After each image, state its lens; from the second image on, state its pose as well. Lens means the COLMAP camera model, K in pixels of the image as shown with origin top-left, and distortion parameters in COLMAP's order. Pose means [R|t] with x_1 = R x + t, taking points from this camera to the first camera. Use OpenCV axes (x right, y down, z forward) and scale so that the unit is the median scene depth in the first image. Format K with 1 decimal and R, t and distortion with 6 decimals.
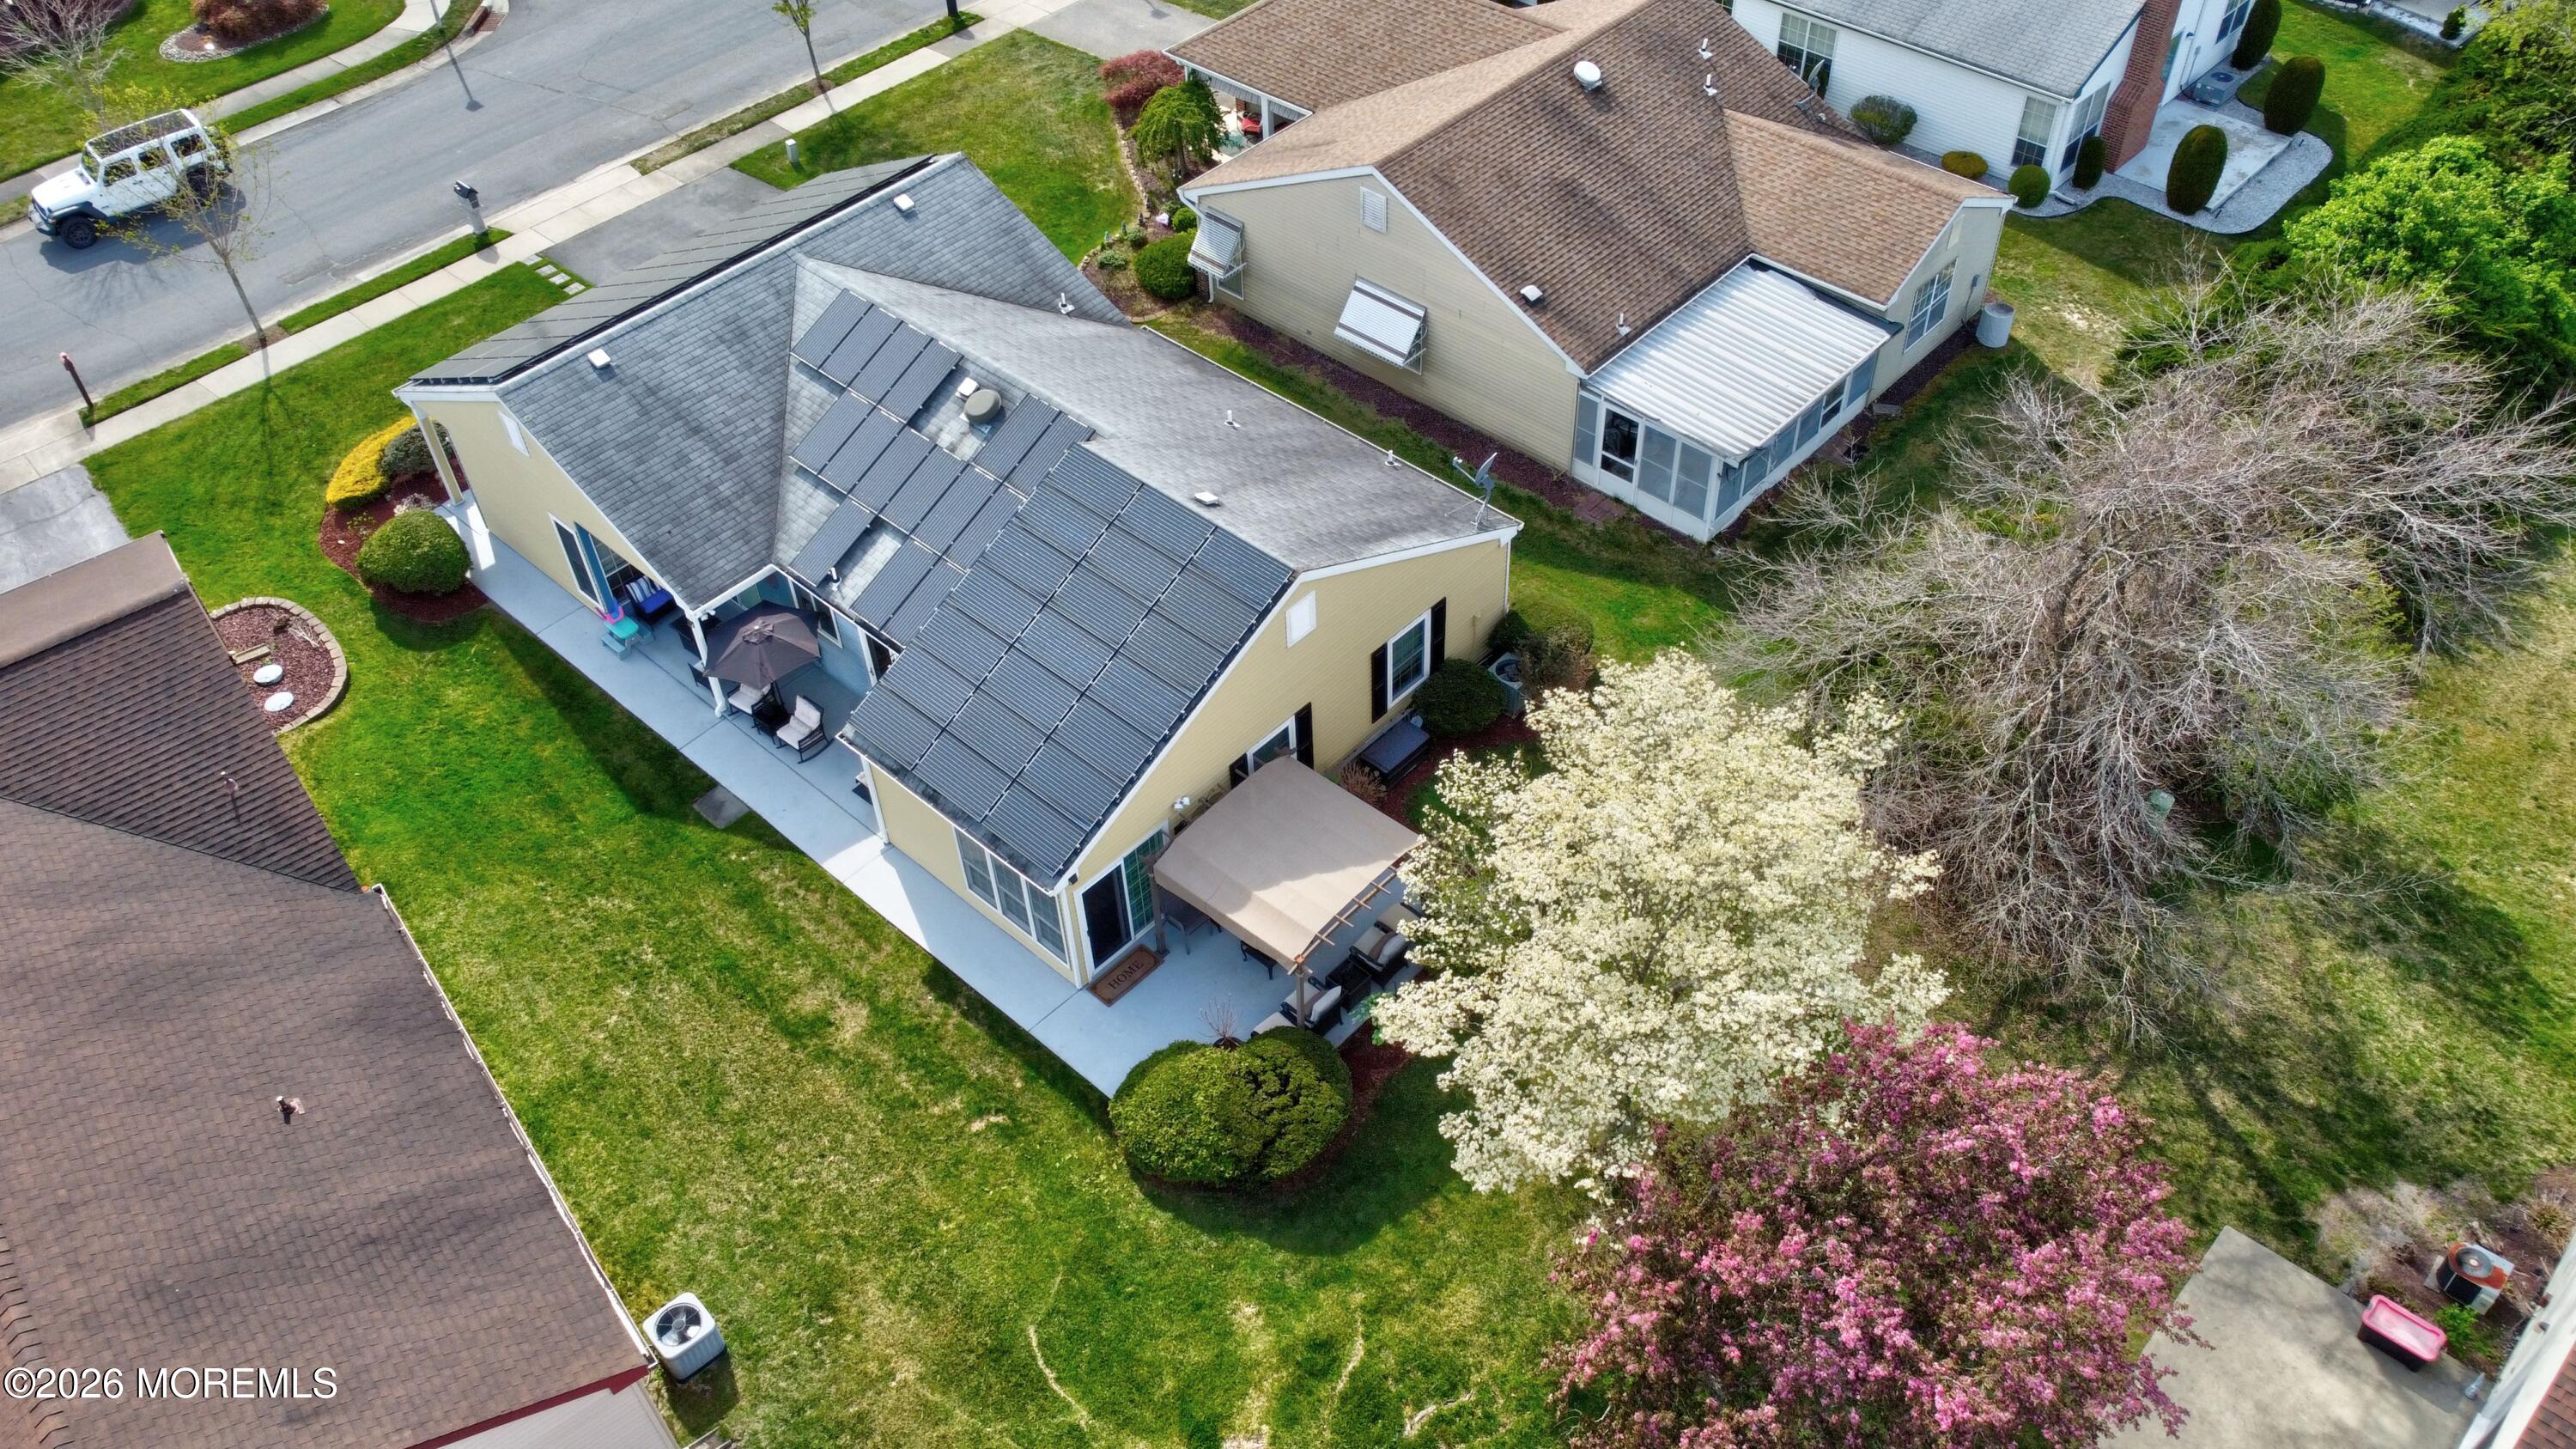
lens RADIAL K [[1954.1, 0, 1289.7], [0, 1954.1, 730.1], [0, 0, 1]] dist [0.001535, -0.006877]
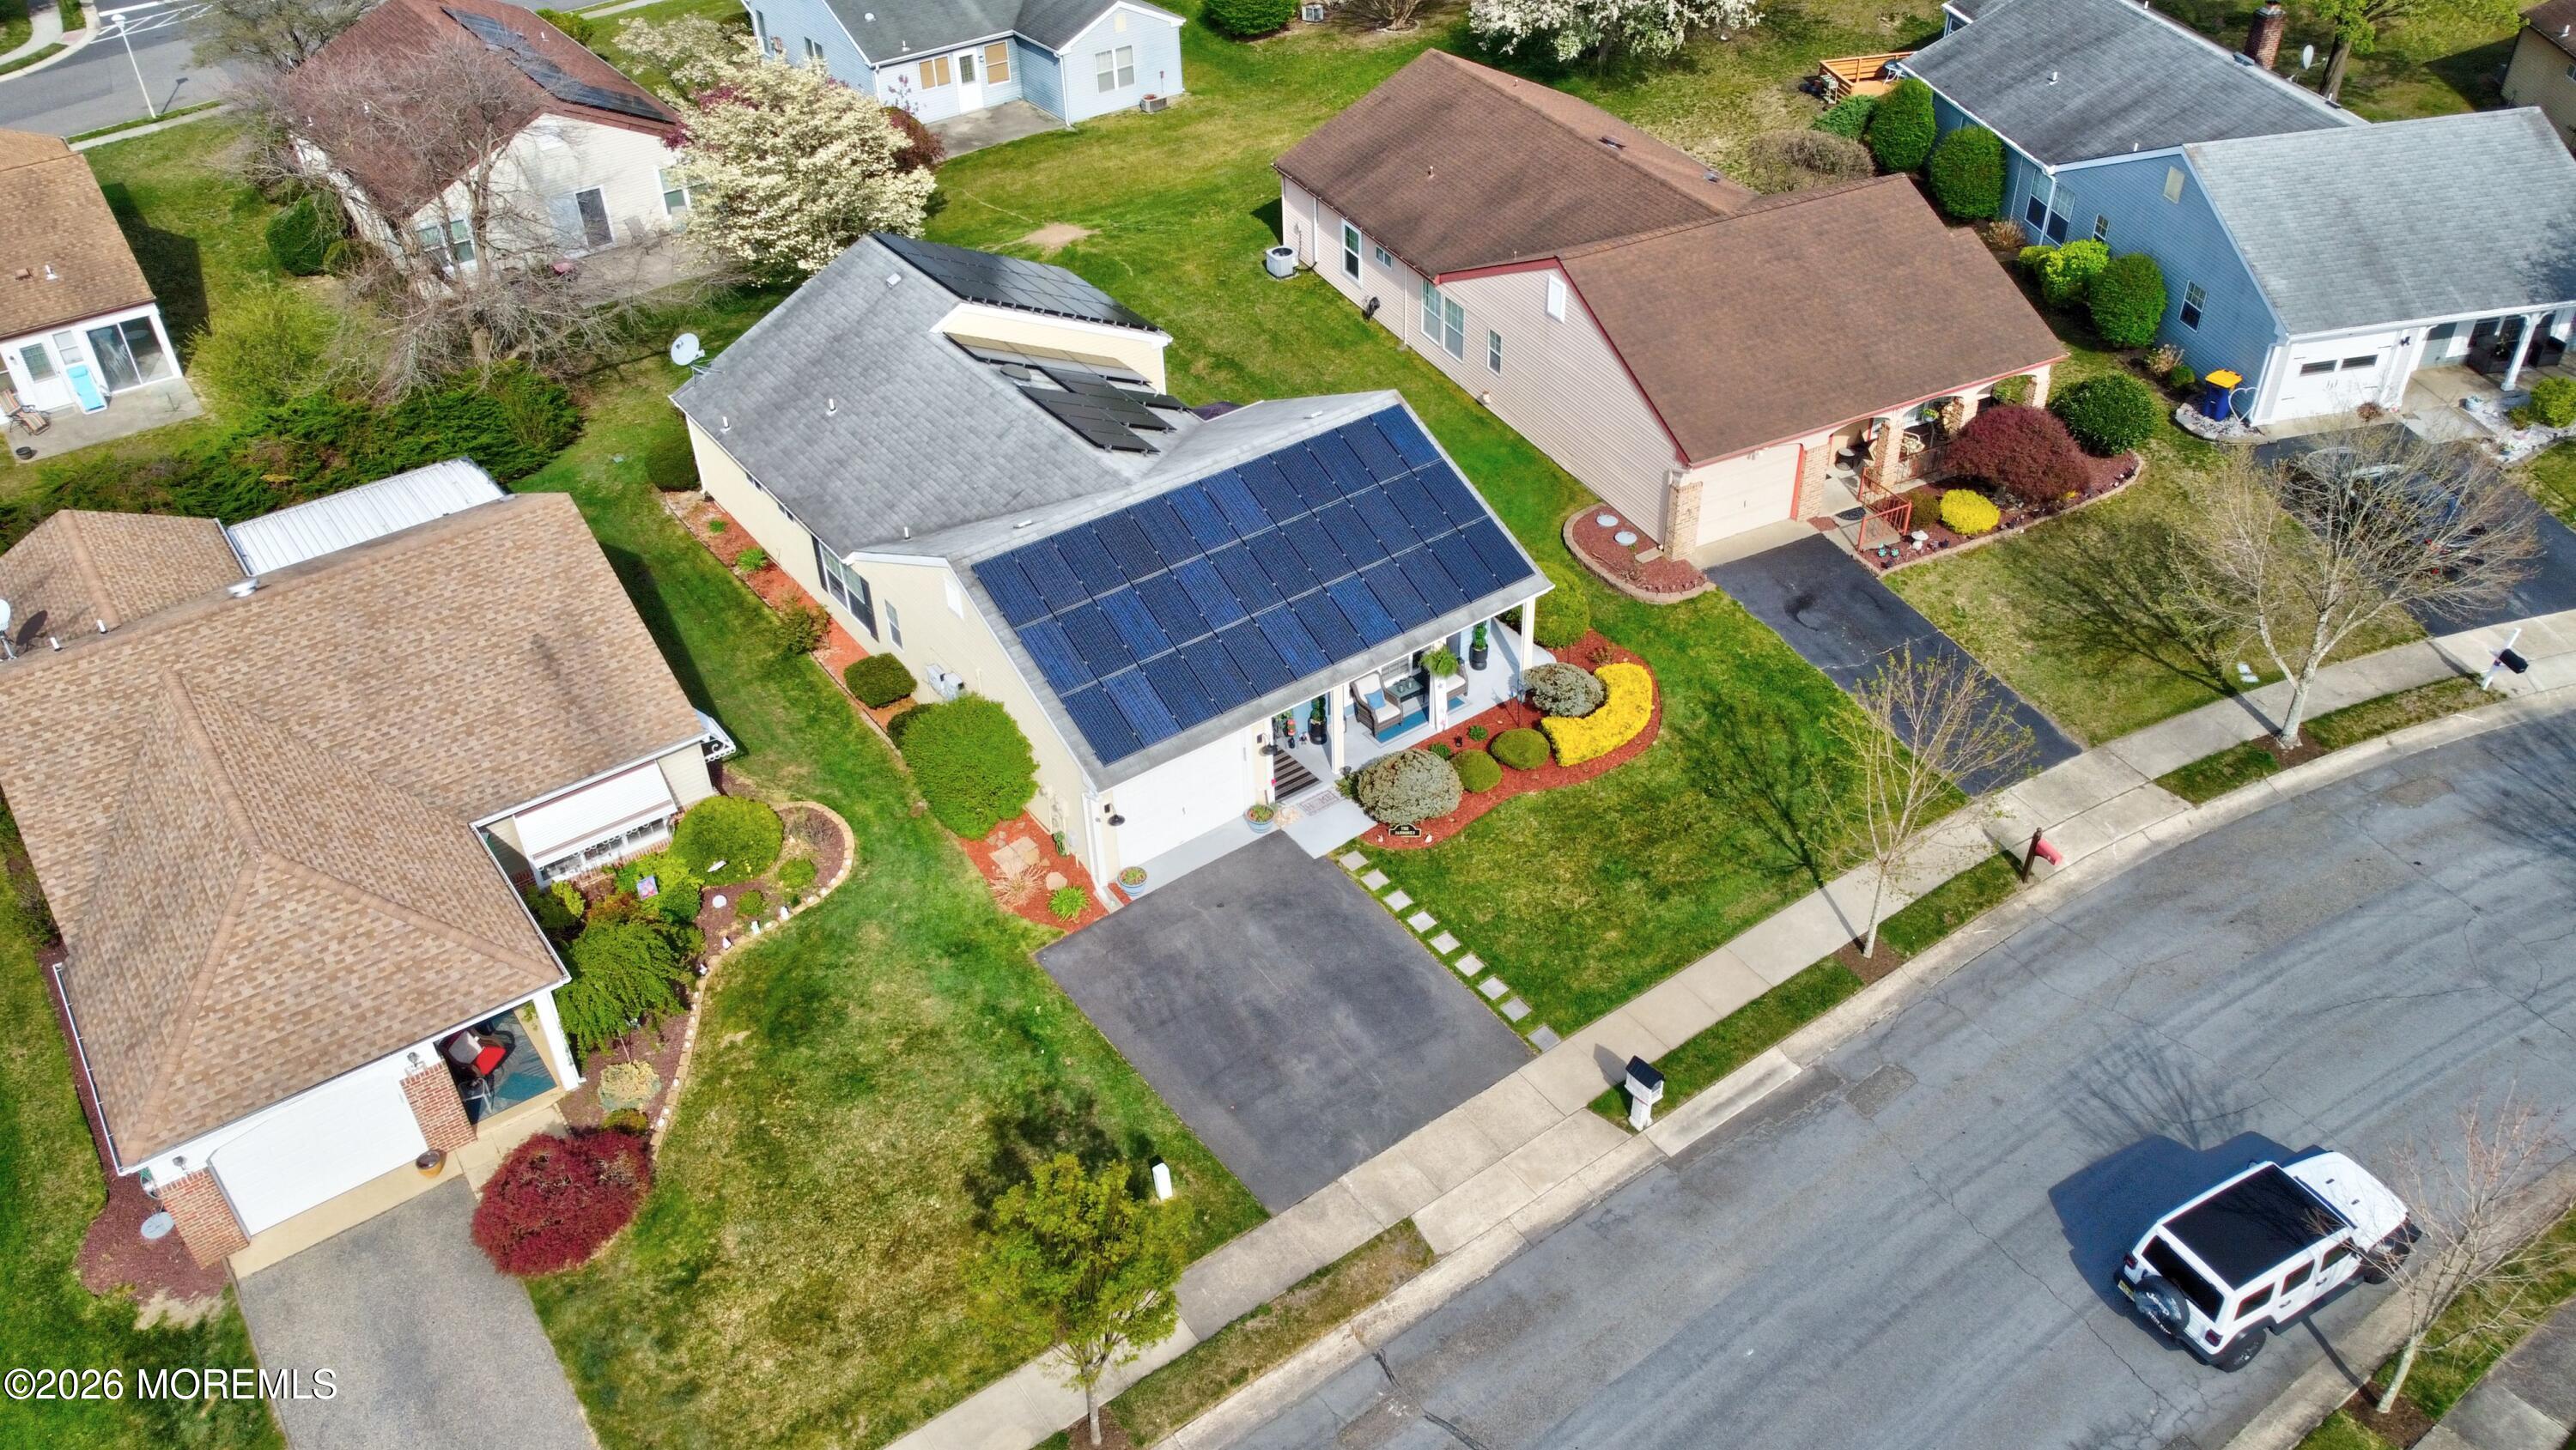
lens RADIAL K [[1962.3, 0, 1284.2], [0, 1962.3, 733.3], [0, 0, 1]] dist [-0.004663, 0.007366]
pose [[-0.978201, -0.067587, 0.196355, -0.542073], [0.185124, 0.144587, 0.972020, -1.222151], [-0.094087, 0.987181, -0.128924, 1.254692]]
